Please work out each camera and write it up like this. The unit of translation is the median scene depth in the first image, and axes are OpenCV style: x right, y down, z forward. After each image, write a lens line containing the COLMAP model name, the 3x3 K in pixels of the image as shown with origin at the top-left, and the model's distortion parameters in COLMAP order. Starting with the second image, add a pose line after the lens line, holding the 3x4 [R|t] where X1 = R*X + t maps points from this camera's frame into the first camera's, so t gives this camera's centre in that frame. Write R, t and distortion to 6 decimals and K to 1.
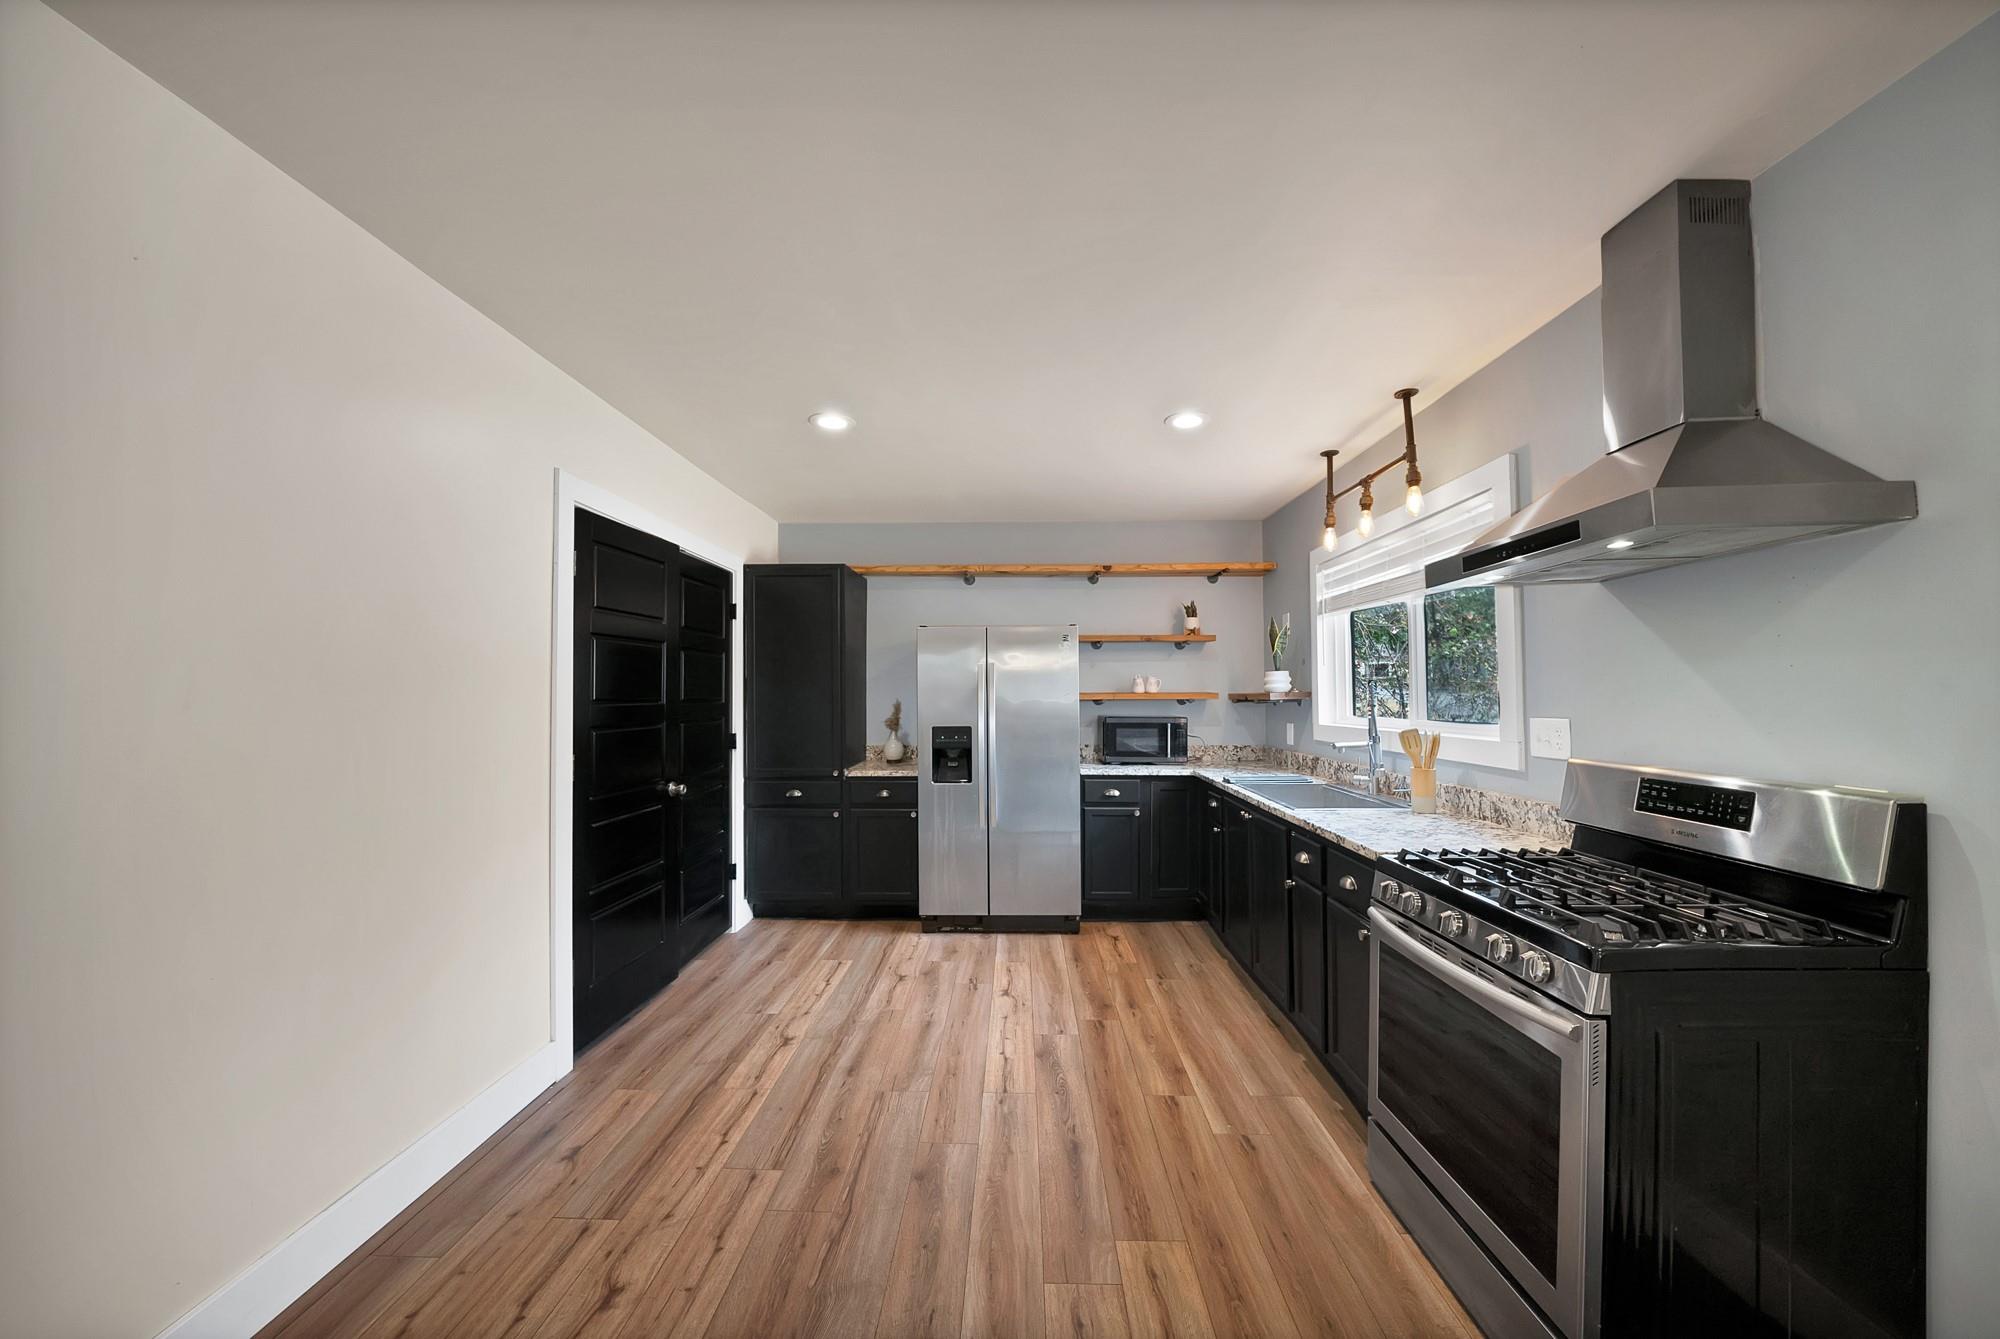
lens RADIAL K [[721.0, 0, 999.7], [0, 721.0, 679.1], [0, 0, 1]] dist [-0.020670, -0.000064]
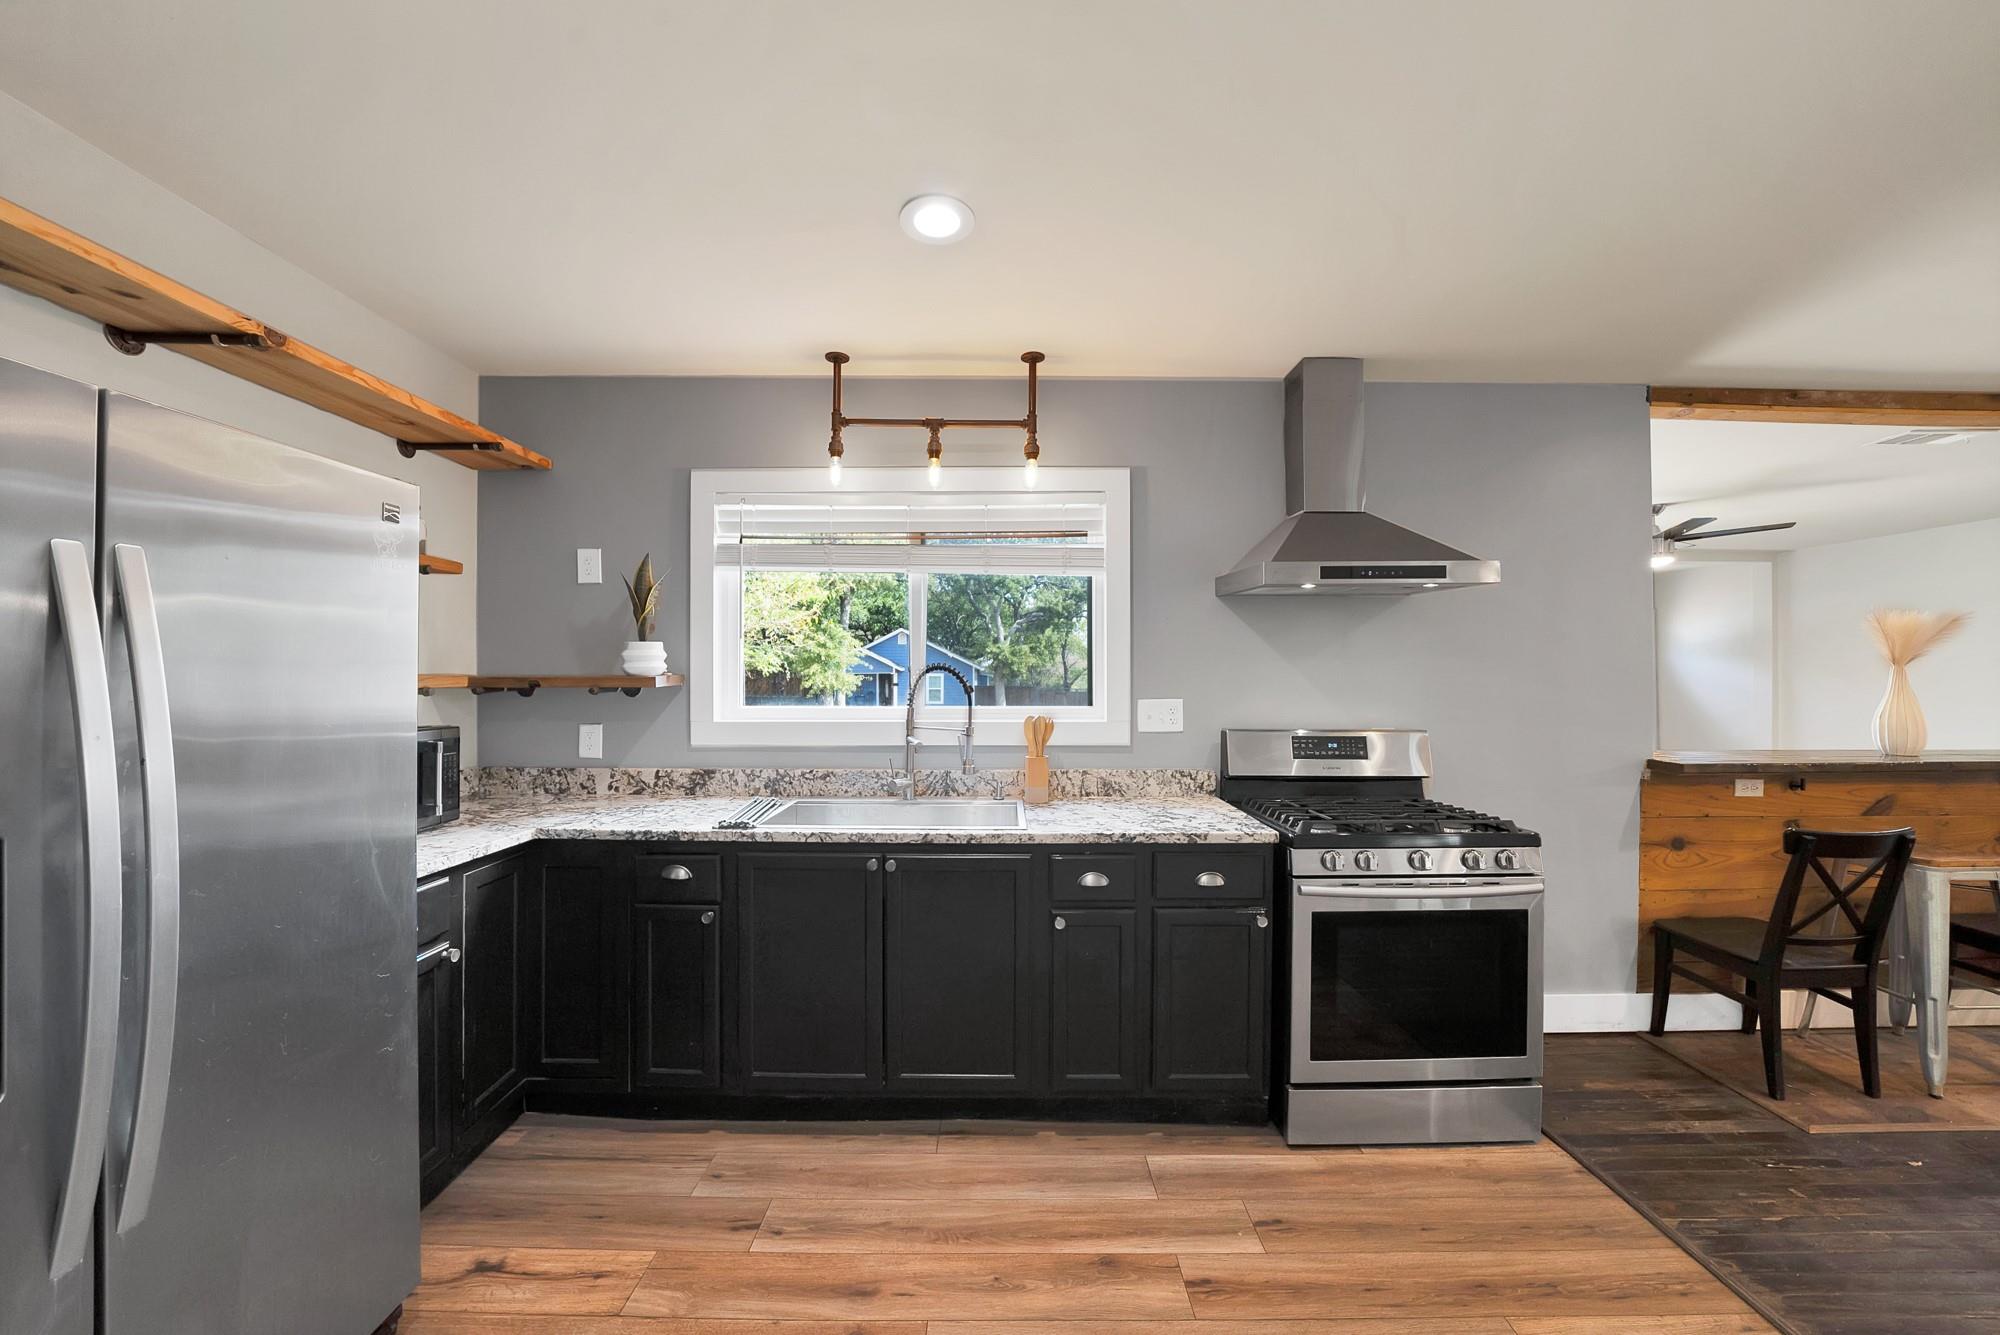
lens RADIAL K [[715.8, 0, 1000.2], [0, 715.8, 672.5], [0, 0, 1]] dist [-0.027482, 0.002644]
pose [[-0.024102, 0.007966, 0.999678, -0.307936], [-0.023832, 0.999679, -0.008541, 0.017798], [-0.999425, -0.024030, -0.023904, 0.897391]]
